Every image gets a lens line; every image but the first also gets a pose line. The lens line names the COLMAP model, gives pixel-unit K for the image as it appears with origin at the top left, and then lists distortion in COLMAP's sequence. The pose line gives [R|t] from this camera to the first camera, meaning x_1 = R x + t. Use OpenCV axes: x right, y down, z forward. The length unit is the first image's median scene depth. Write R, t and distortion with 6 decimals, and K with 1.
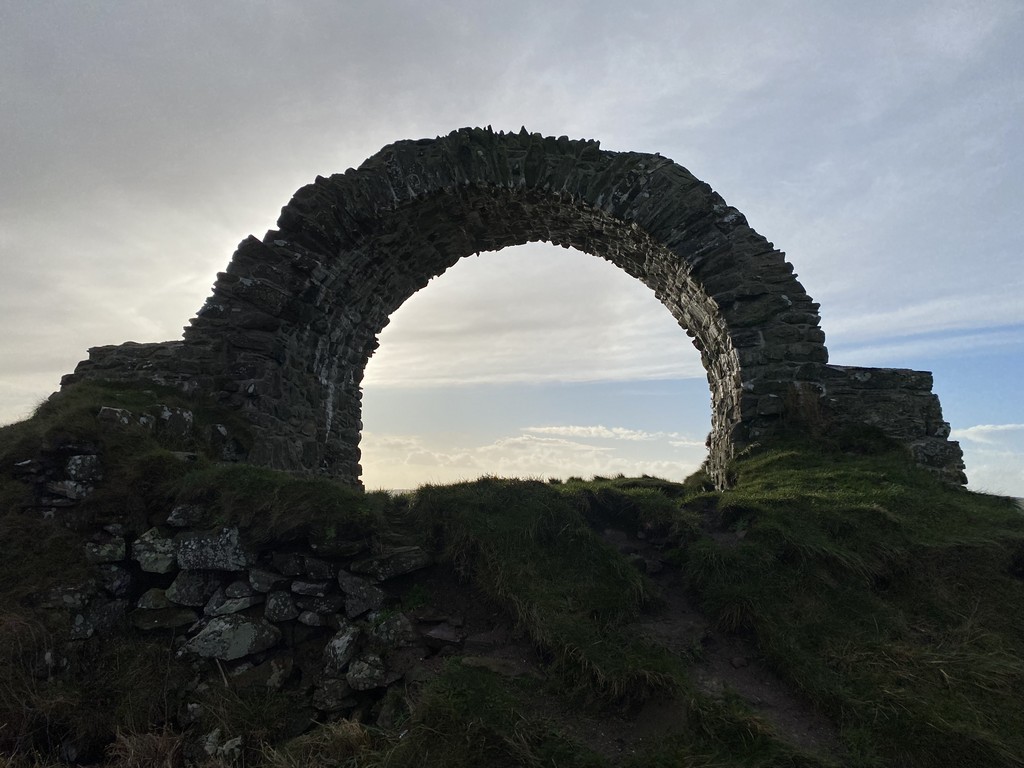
lens RADIAL K [[748.9, 0, 495.7], [0, 748.9, 373.4], [0, 0, 1]] dist [0.117916, -0.213756]
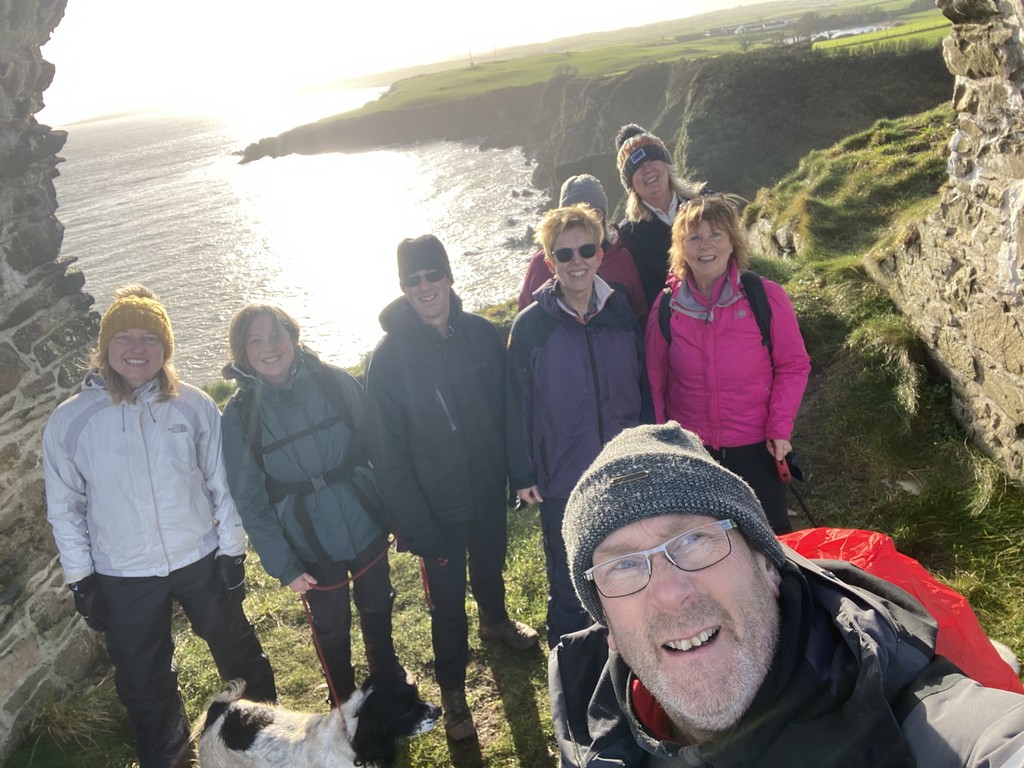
lens RADIAL K [[682.5, 0, 511.1], [0, 682.5, 378.8], [0, 0, 1]] dist [0.046086, -0.038614]
pose [[0.981596, -0.181873, 0.058240, 0.016593], [0.116503, 0.811949, 0.571984, -0.137506], [-0.151316, -0.554672, 0.818194, 0.804899]]
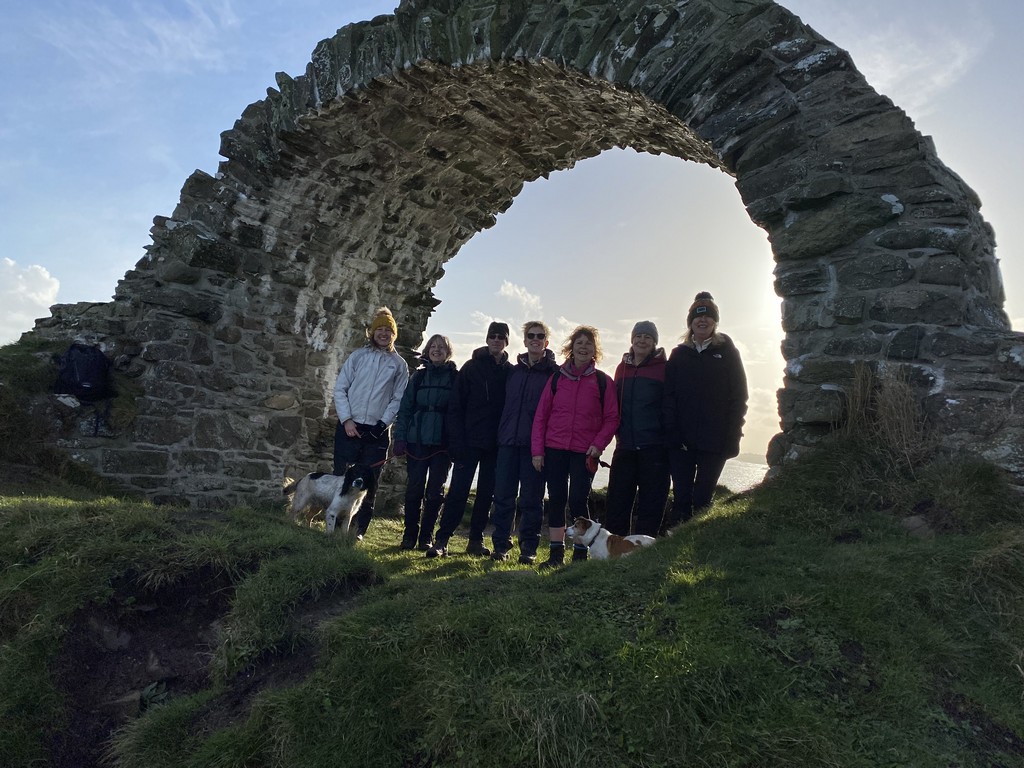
lens RADIAL K [[757.8, 0, 519.3], [0, 757.8, 384.5], [0, 0, 1]] dist [0.077029, -0.092241]
pose [[0.881633, 0.042106, -0.470054, 0.396726], [-0.010947, 0.997569, 0.068827, -0.006428], [0.471810, -0.055534, 0.879950, 0.396399]]
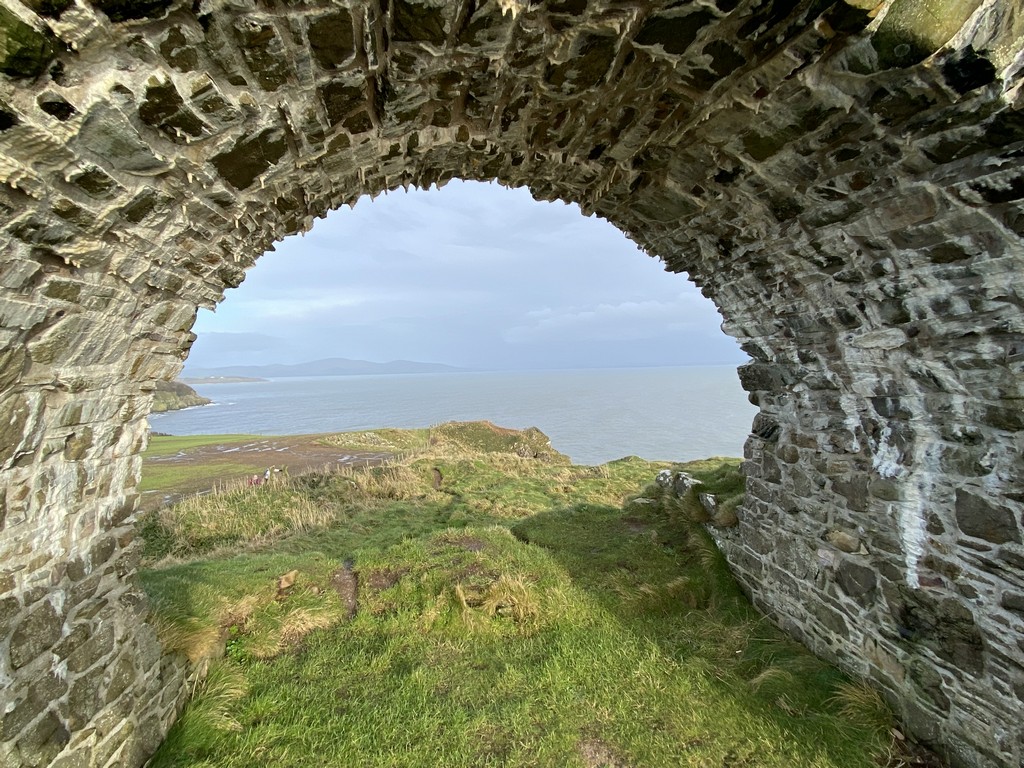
lens RADIAL K [[516.6, 0, 506.4], [0, 516.6, 383.3], [0, 0, 1]] dist [0.058546, -0.055562]
pose [[-0.950282, 0.019633, -0.310772, 0.168629], [0.060538, 0.990616, -0.122532, -0.022664], [0.305451, -0.135254, -0.942553, 1.401175]]
